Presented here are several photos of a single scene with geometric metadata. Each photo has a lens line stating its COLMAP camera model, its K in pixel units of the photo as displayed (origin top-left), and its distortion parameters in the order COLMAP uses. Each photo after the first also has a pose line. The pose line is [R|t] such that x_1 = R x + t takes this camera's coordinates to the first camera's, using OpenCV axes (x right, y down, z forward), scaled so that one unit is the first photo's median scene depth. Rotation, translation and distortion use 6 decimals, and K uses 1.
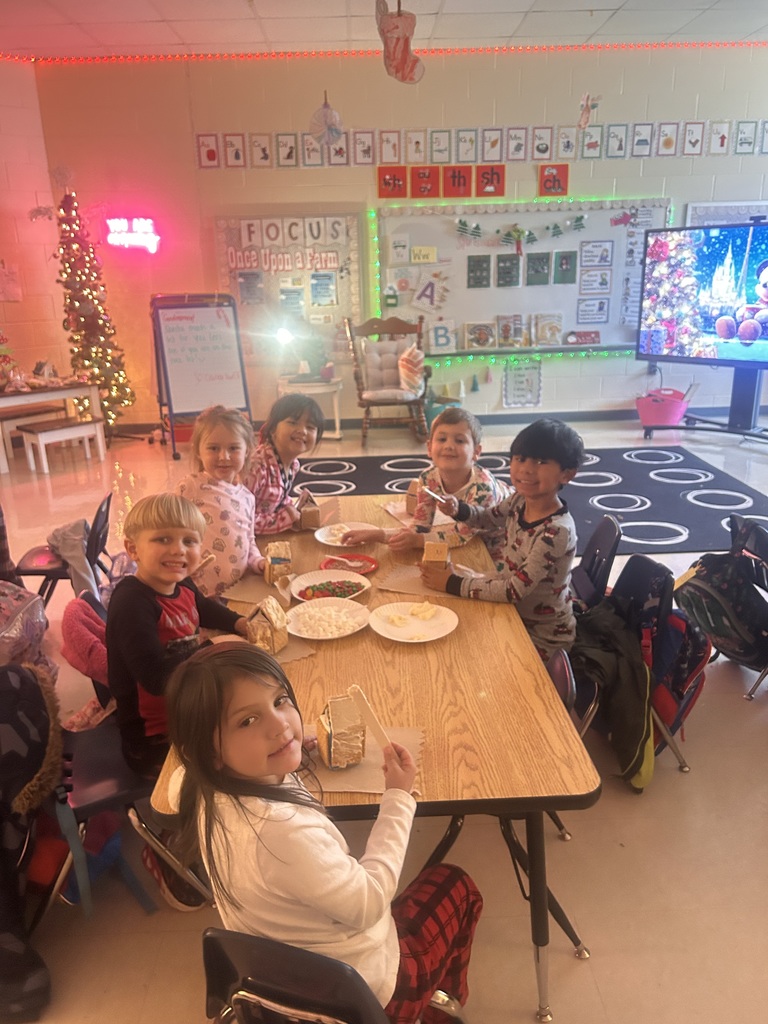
lens RADIAL K [[781.4, 0, 380.0], [0, 781.4, 510.9], [0, 0, 1]] dist [0.036353, -0.030955]
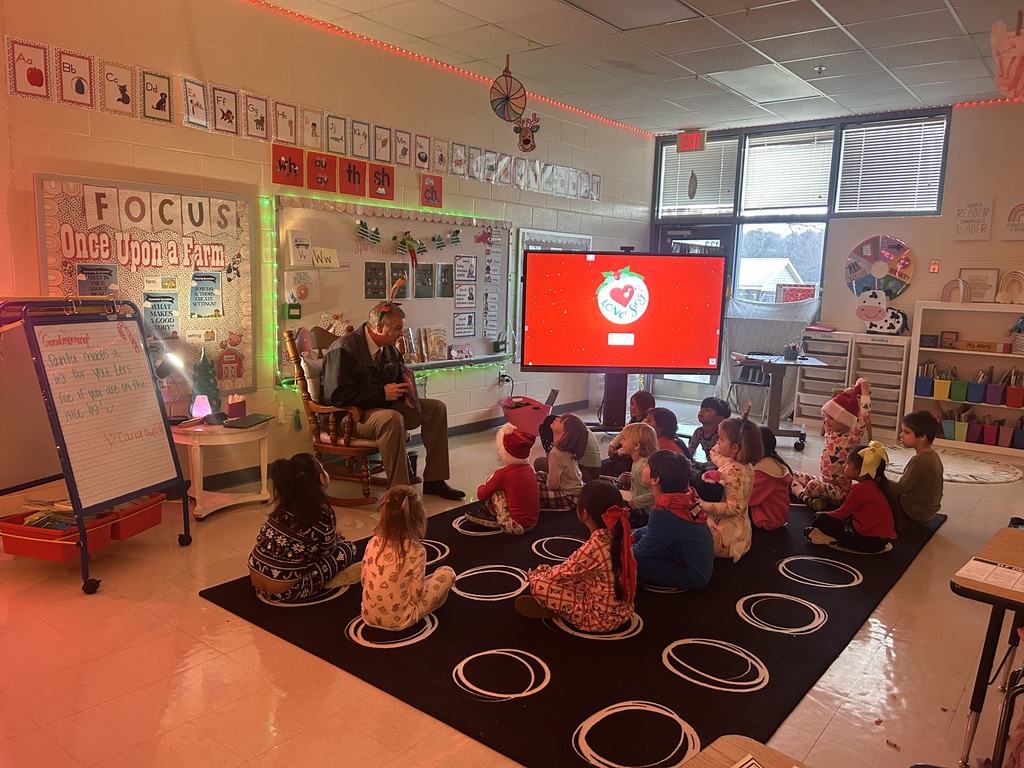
lens RADIAL K [[768.2, 0, 510.7], [0, 768.2, 389.7], [0, 0, 1]] dist [0.052416, -0.054271]
pose [[0.637280, -0.068041, 0.767623, -0.447568], [0.184497, 0.980598, -0.066250, -0.105788], [-0.748222, 0.183844, 0.637468, 0.378041]]
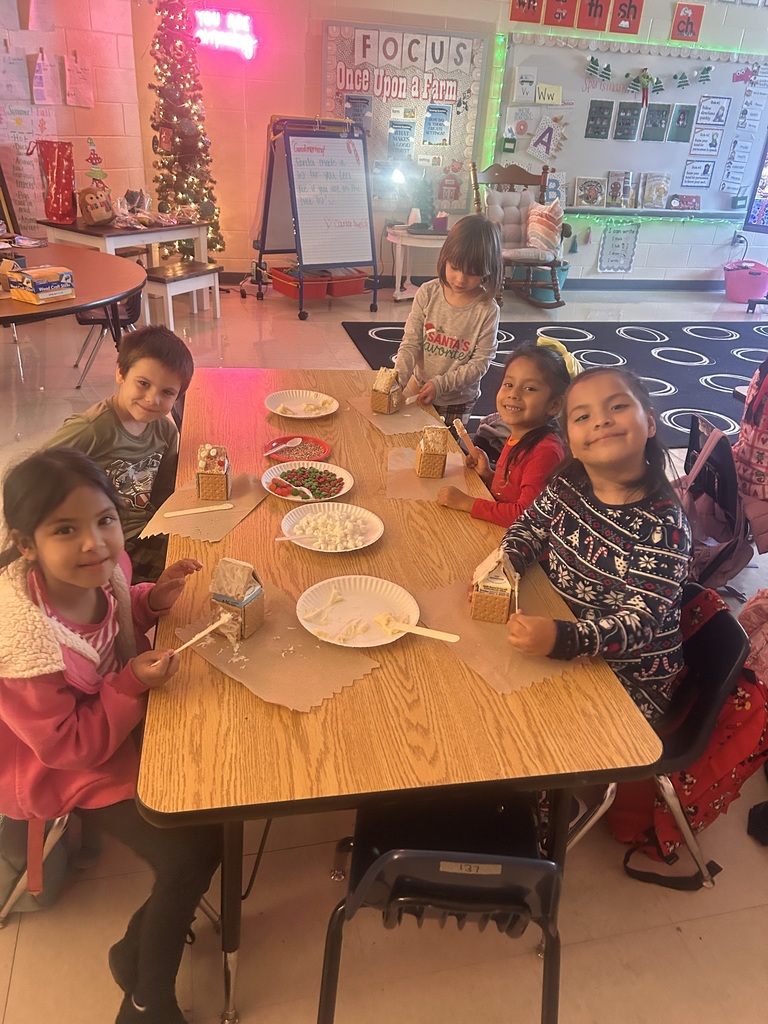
lens RADIAL K [[768.2, 0, 384.0], [0, 768.2, 512.0], [0, 0, 1]] dist [0.052416, -0.054271]
pose [[0.974627, -0.019398, 0.222994, -0.344852], [-0.023800, 0.981609, 0.189412, -0.017047], [-0.222567, -0.189913, 0.956241, 0.088355]]
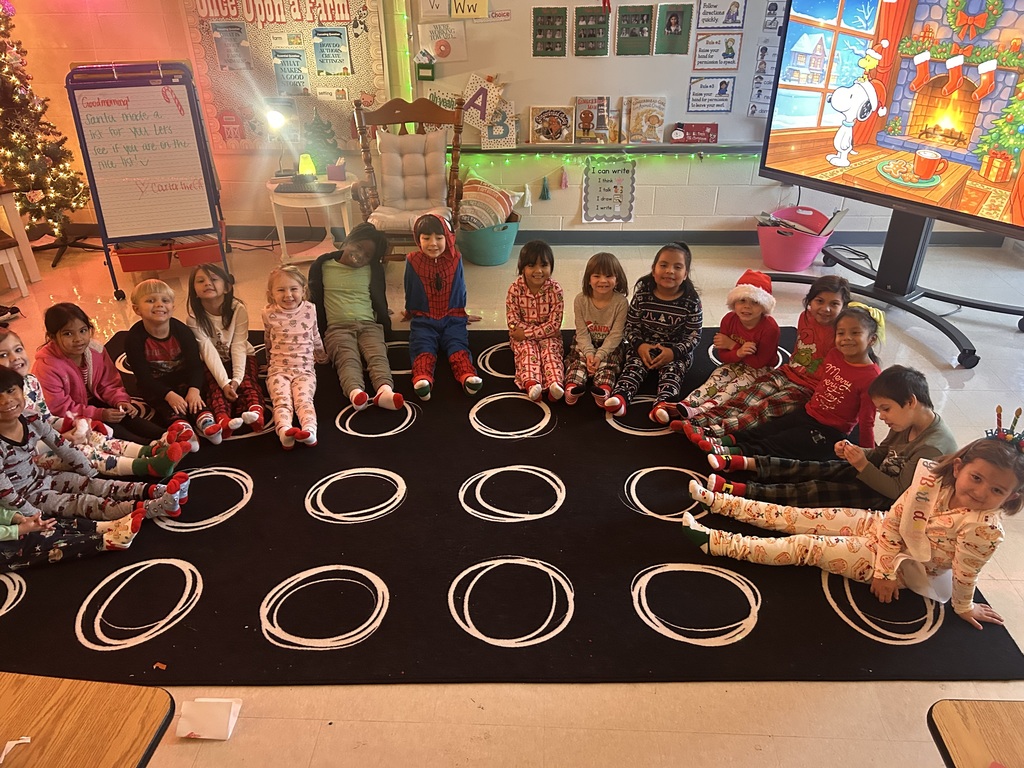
lens RADIAL K [[781.4, 0, 512.0], [0, 781.4, 384.0], [0, 0, 1]] dist [0.036353, -0.030955]
pose [[0.997463, 0.050838, -0.049833, 0.146299], [-0.038444, 0.973837, 0.223972, -0.158432], [0.059915, -0.221488, 0.973321, 0.249756]]
